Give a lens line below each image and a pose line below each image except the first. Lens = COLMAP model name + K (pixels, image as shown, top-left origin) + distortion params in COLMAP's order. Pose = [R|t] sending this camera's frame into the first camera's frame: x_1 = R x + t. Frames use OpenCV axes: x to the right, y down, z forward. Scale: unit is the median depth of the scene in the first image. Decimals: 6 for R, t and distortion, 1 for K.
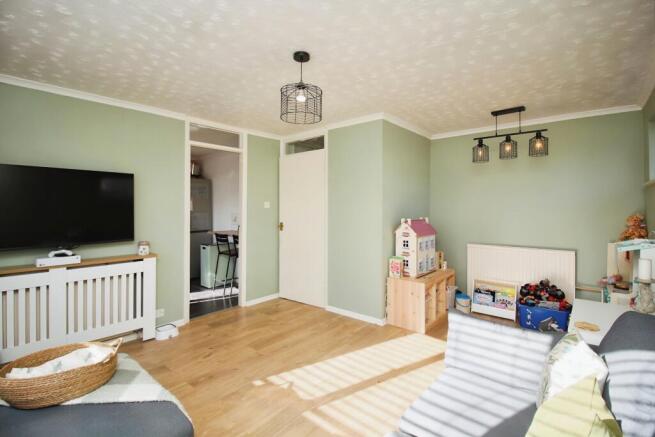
lens RADIAL K [[310.4, 0, 328.8], [0, 310.4, 203.0], [0, 0, 1]] dist [-0.000967, -0.000249]
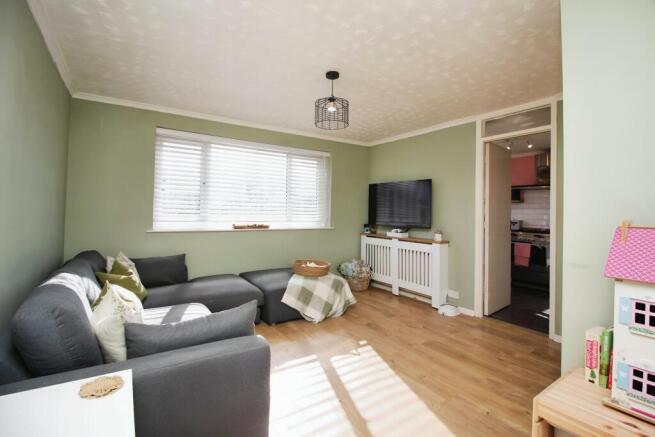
lens RADIAL K [[310.4, 0, 328.8], [0, 310.4, 203.0], [0, 0, 1]] dist [-0.000967, -0.000249]
pose [[-0.287641, -0.036236, -0.957052, 0.902969], [-0.004353, 0.999323, -0.036528, 0.069247], [0.957728, -0.006341, -0.287604, 1.108778]]
